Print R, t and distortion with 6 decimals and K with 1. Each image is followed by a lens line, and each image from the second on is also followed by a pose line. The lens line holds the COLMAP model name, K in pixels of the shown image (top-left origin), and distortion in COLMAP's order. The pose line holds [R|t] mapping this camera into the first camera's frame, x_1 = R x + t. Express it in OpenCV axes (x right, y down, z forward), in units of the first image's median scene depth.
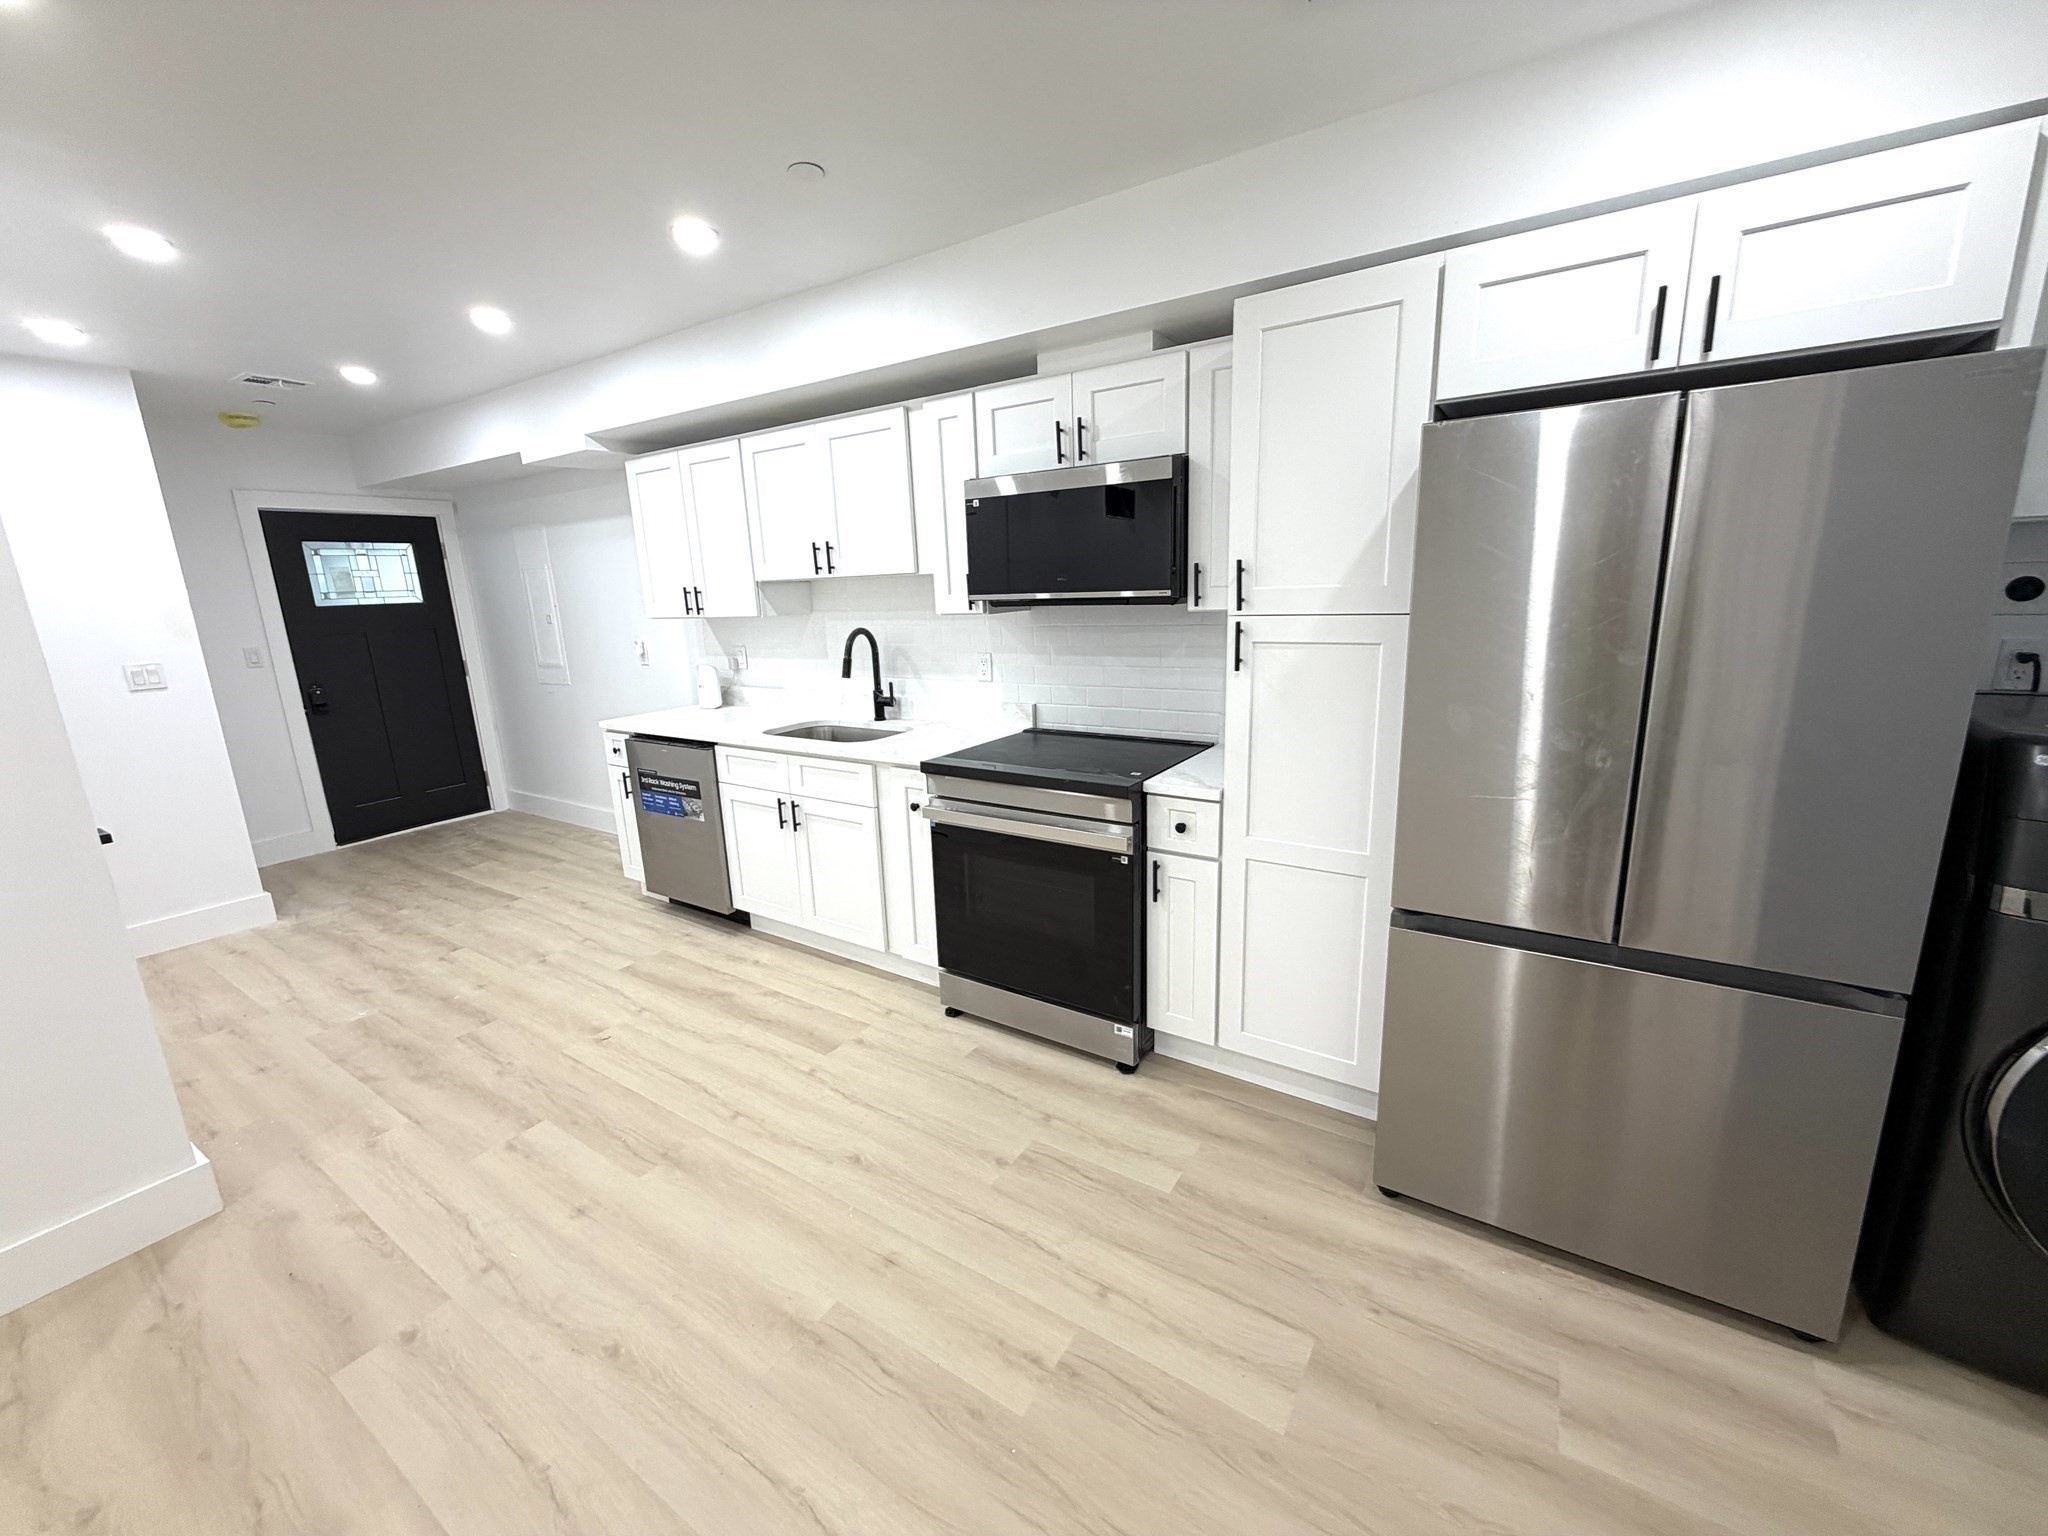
lens RADIAL K [[816.5, 0, 1016.7], [0, 816.5, 767.5], [0, 0, 1]] dist [-0.000653, 0.000789]
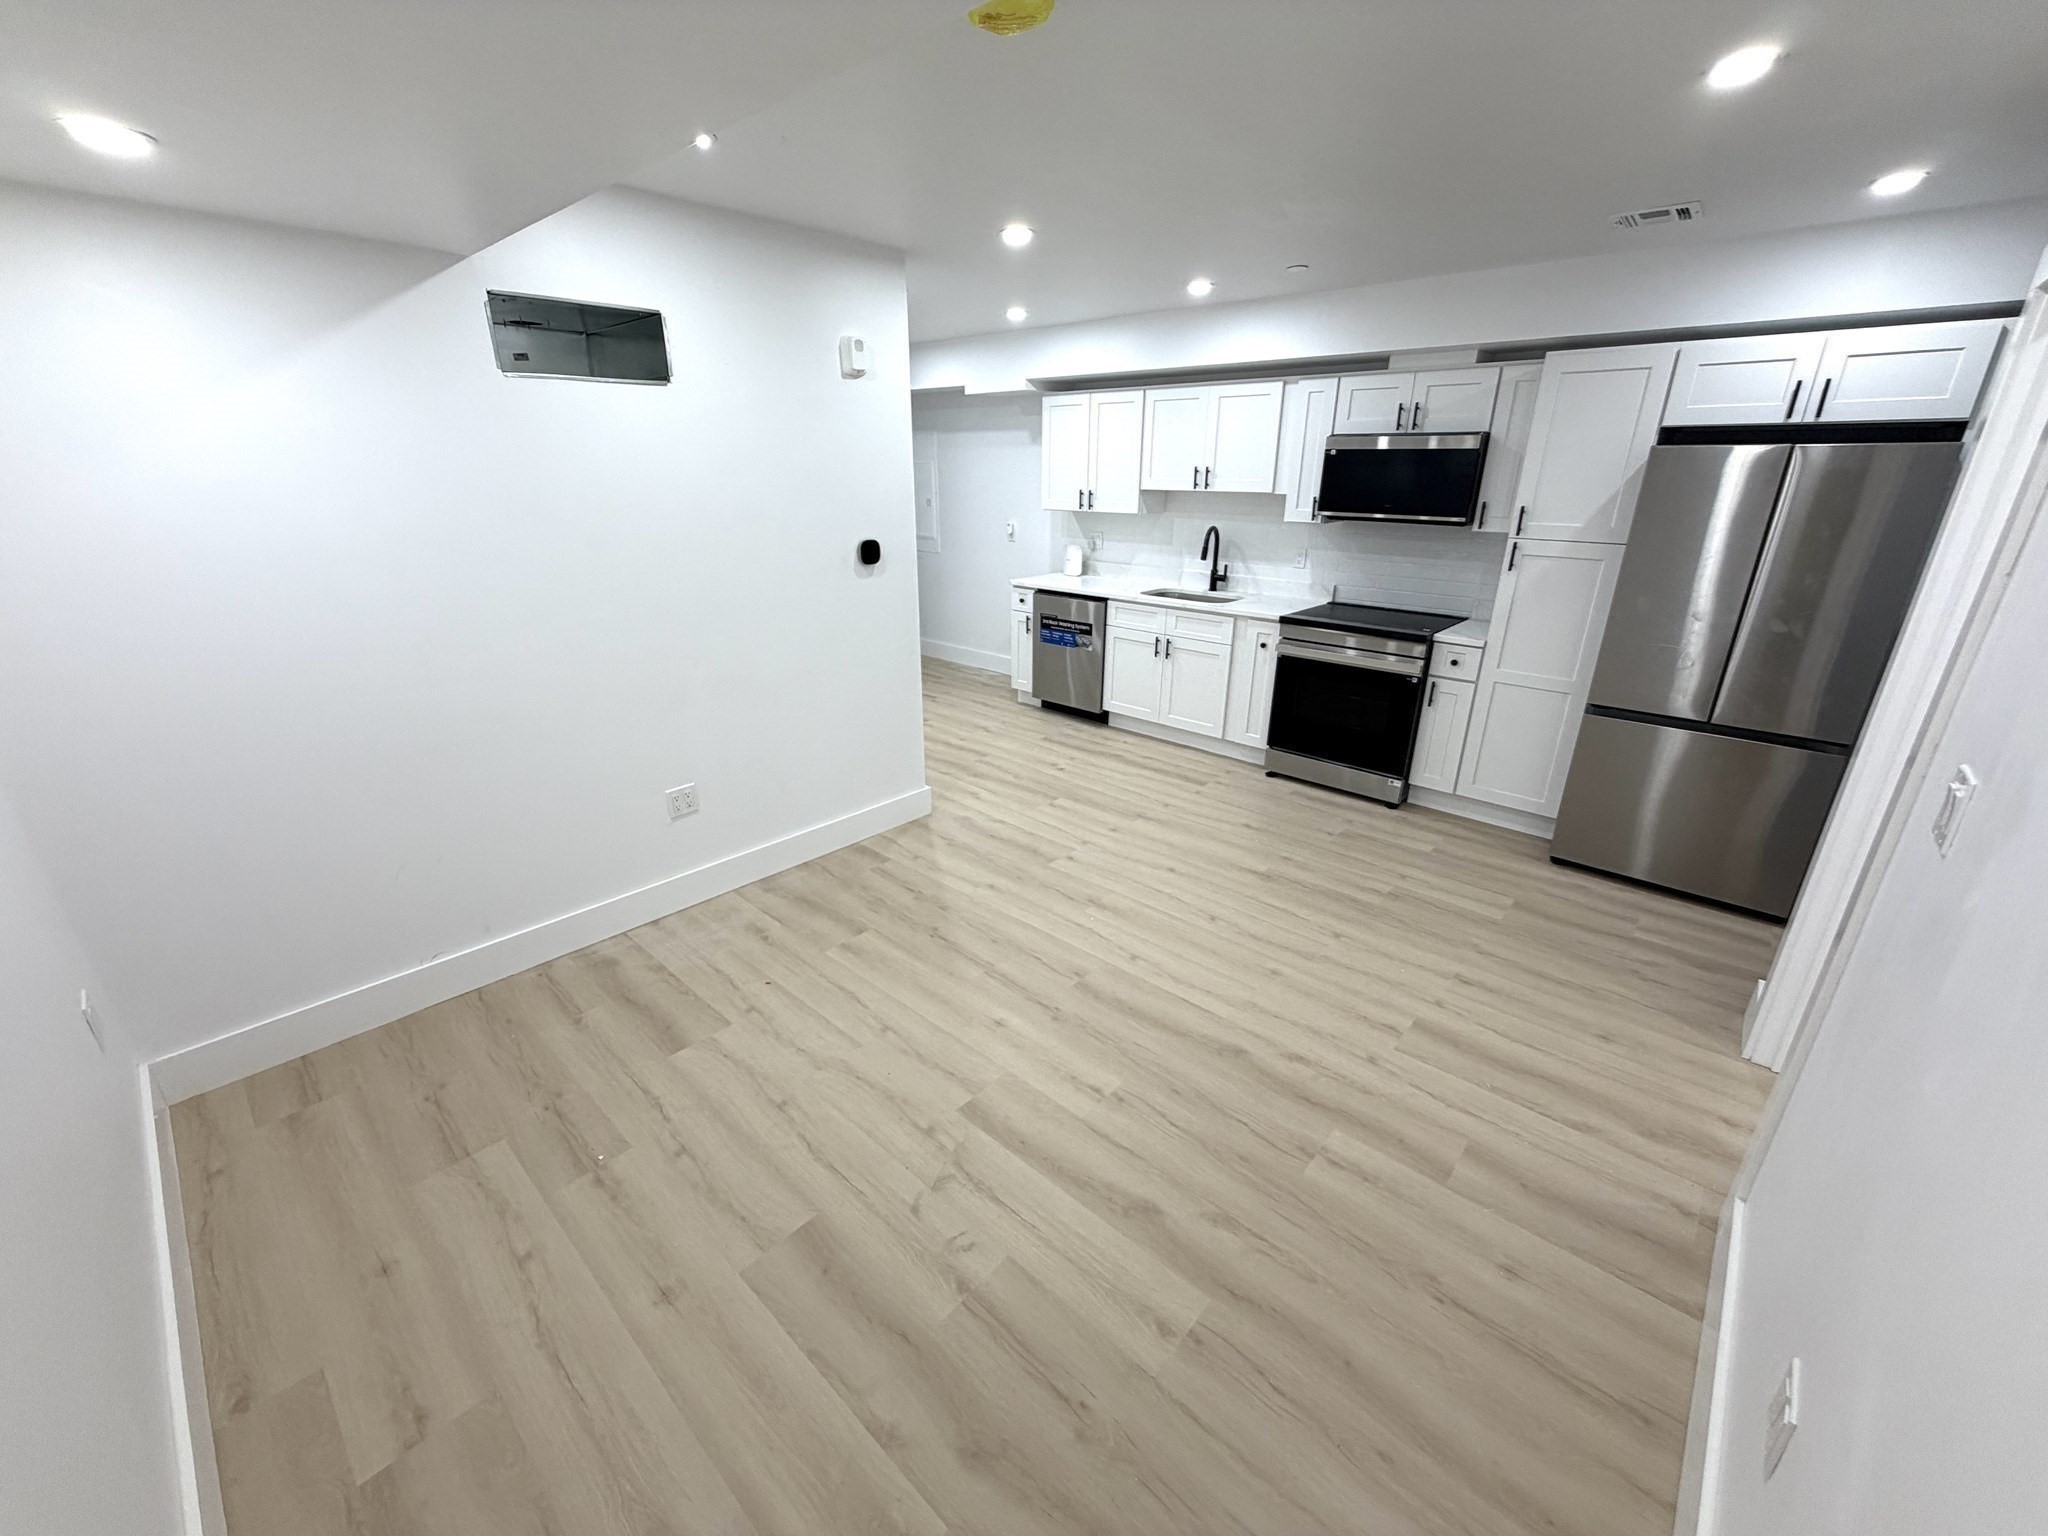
lens RADIAL K [[816.5, 0, 1016.7], [0, 816.5, 767.5], [0, 0, 1]] dist [-0.000653, 0.000789]
pose [[0.986776, 0.093126, -0.132667, -0.366710], [-0.074230, 0.987241, 0.140871, 0.095029], [0.144094, -0.129161, 0.981099, -0.675039]]
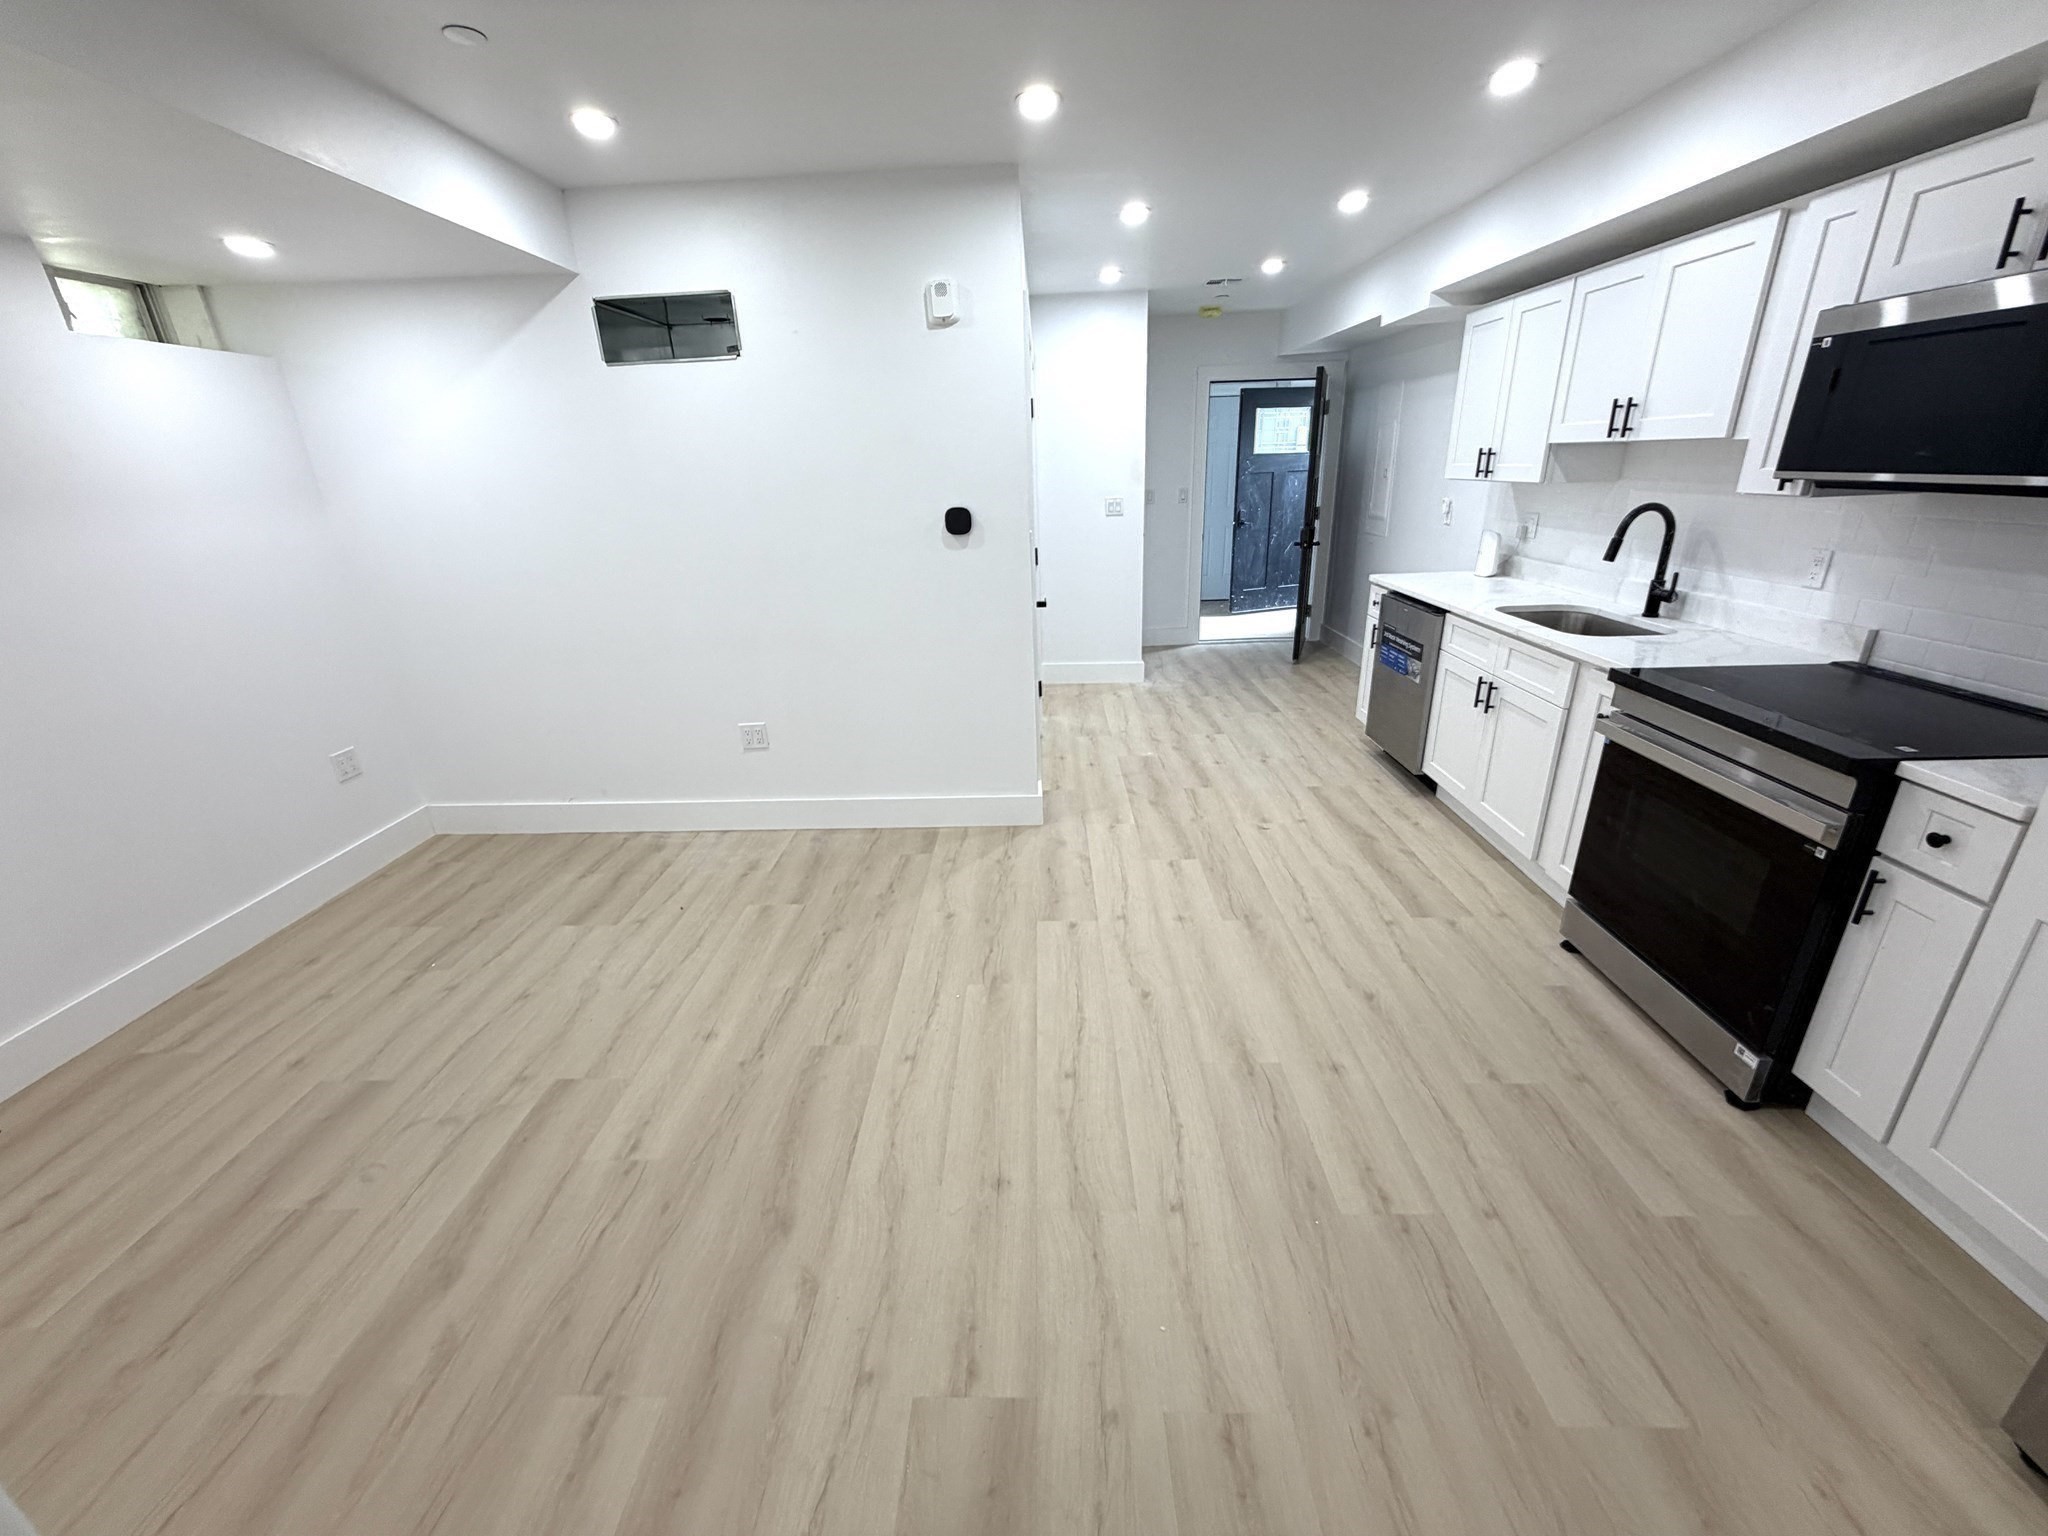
lens RADIAL K [[816.5, 0, 1016.7], [0, 816.5, 767.5], [0, 0, 1]] dist [-0.000653, 0.000789]
pose [[0.532049, 0.317807, -0.784807, 0.248766], [-0.173730, 0.948141, 0.266171, -0.026298], [0.828699, -0.005272, 0.559670, -0.024805]]
